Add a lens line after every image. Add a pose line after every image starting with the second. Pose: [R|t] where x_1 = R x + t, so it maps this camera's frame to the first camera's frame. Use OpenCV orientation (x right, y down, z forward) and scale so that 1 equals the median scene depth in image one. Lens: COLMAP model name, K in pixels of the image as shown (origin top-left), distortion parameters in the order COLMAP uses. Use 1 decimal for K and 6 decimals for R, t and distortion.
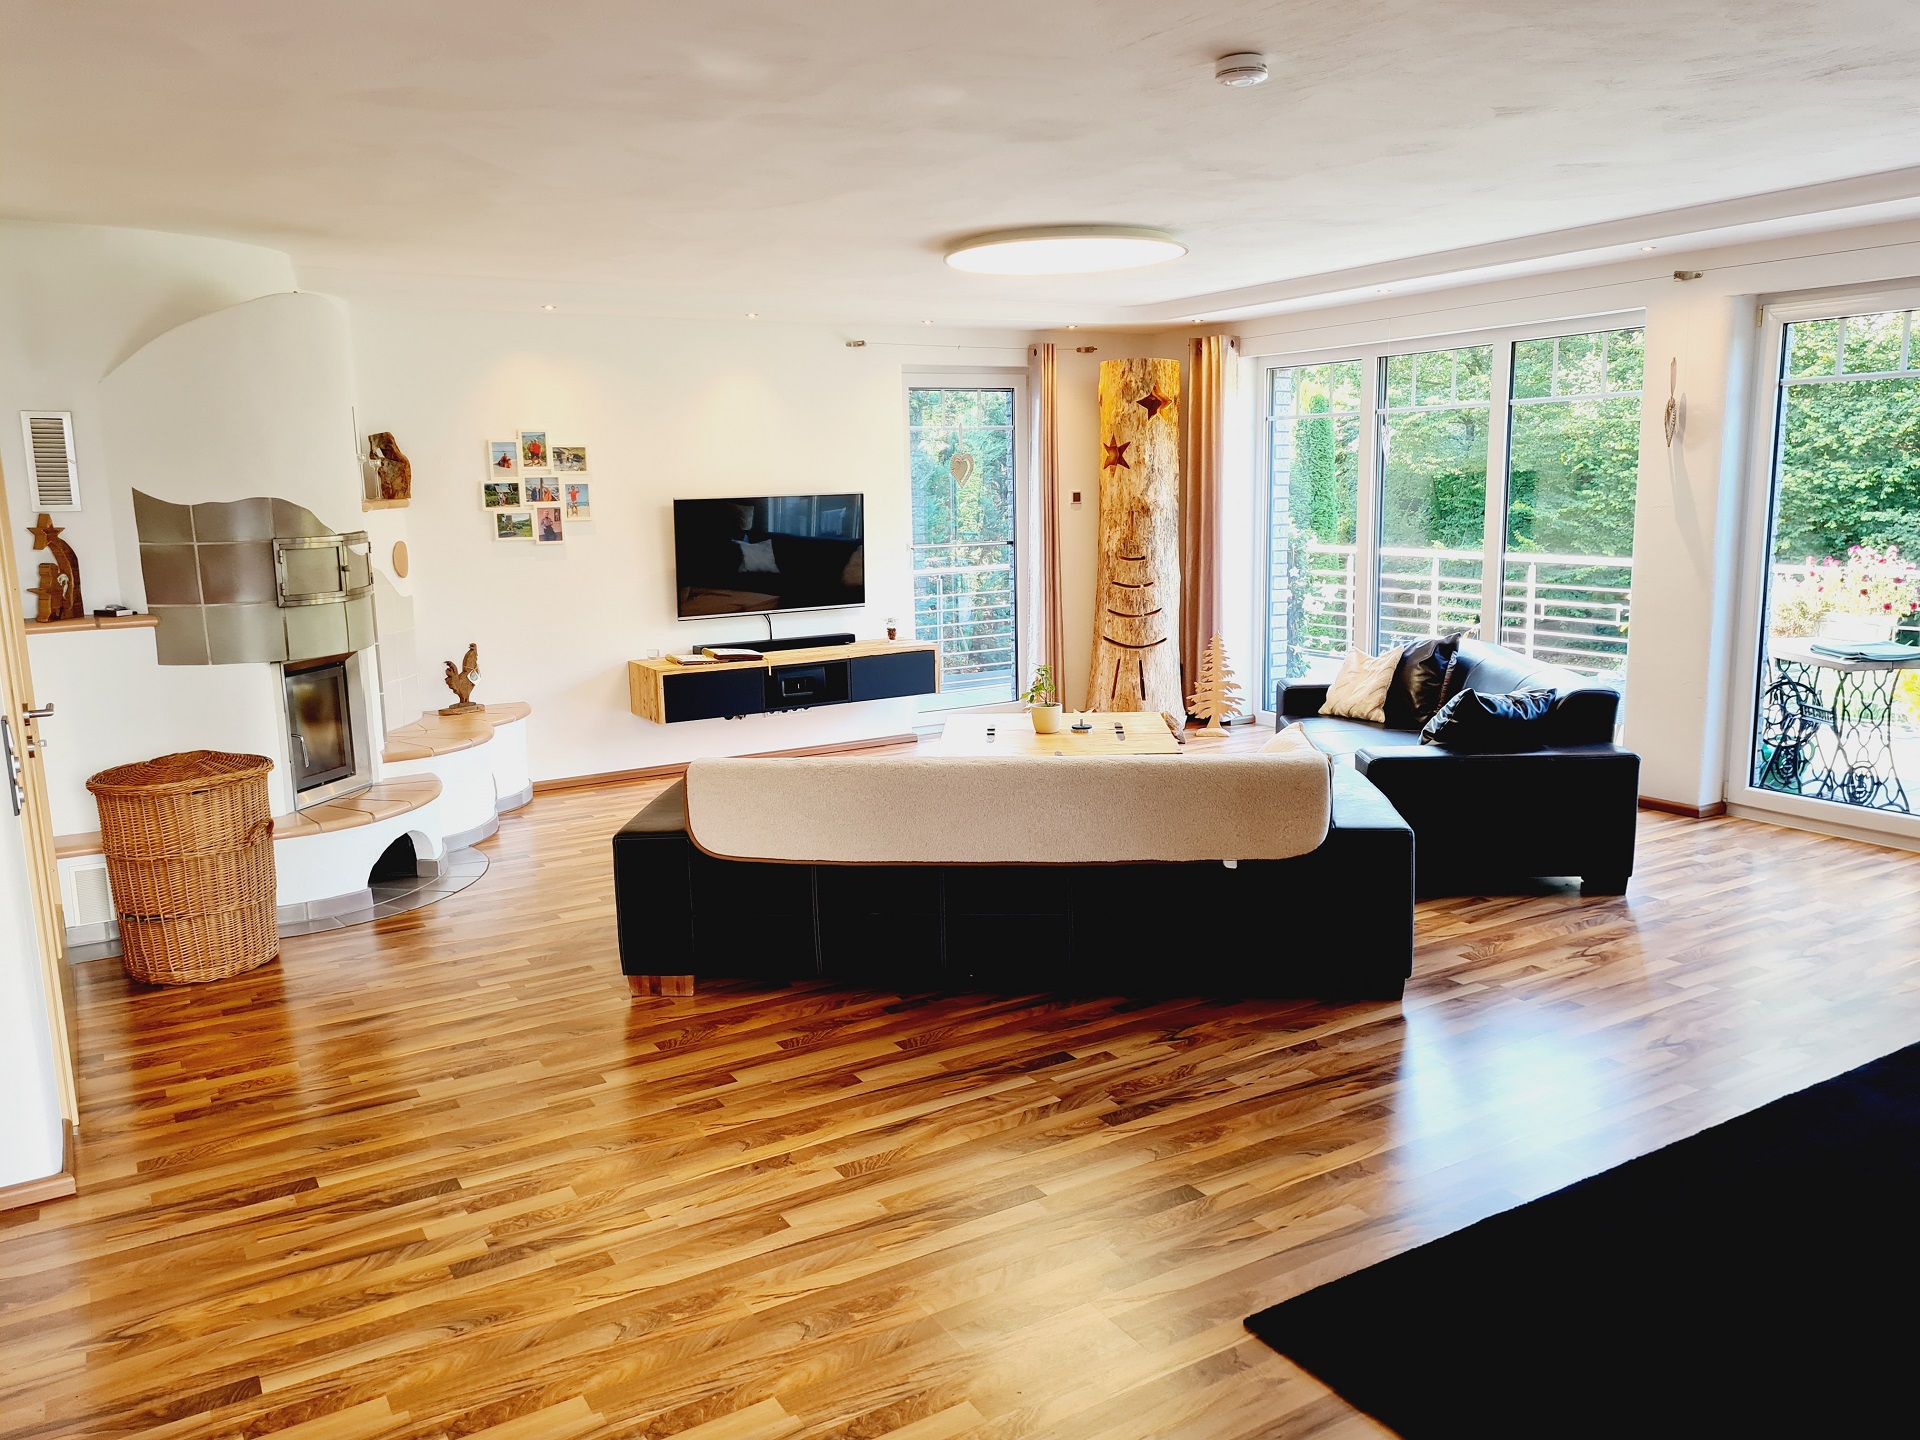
lens RADIAL K [[1431.9, 0, 955.0], [0, 1431.9, 720.0], [0, 0, 1]] dist [0.032438, -0.010177]
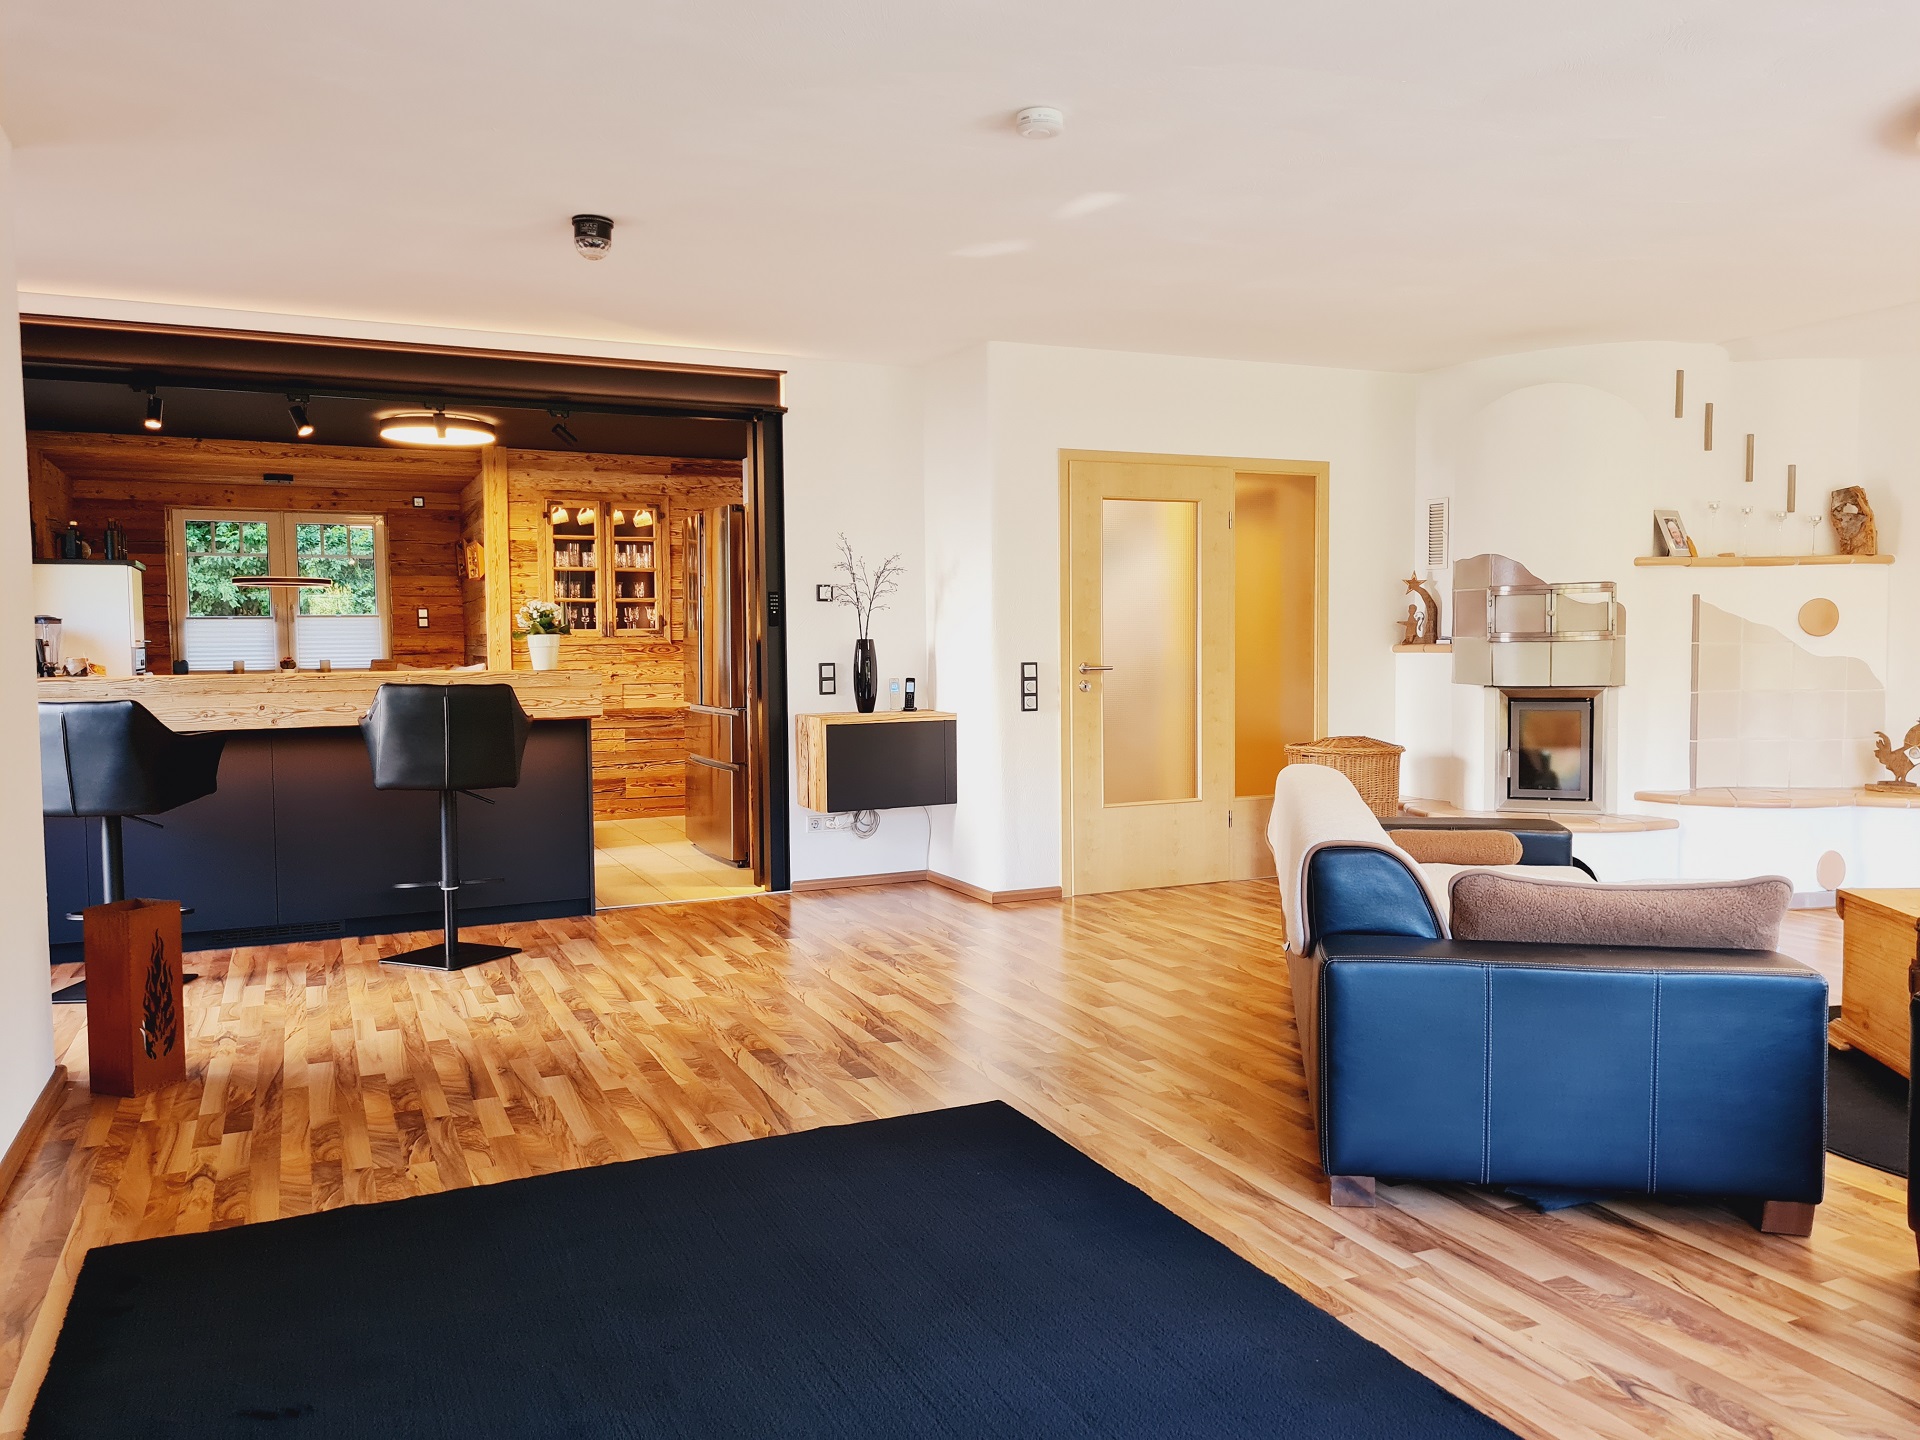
lens RADIAL K [[1431.9, 0, 956.8], [0, 1431.9, 718.4], [0, 0, 1]] dist [0.032438, -0.010177]
pose [[-0.107223, 0.079530, -0.991049, 0.982797], [-0.155139, 0.983247, 0.095688, -0.074895], [0.982057, 0.164011, -0.093088, 0.829917]]
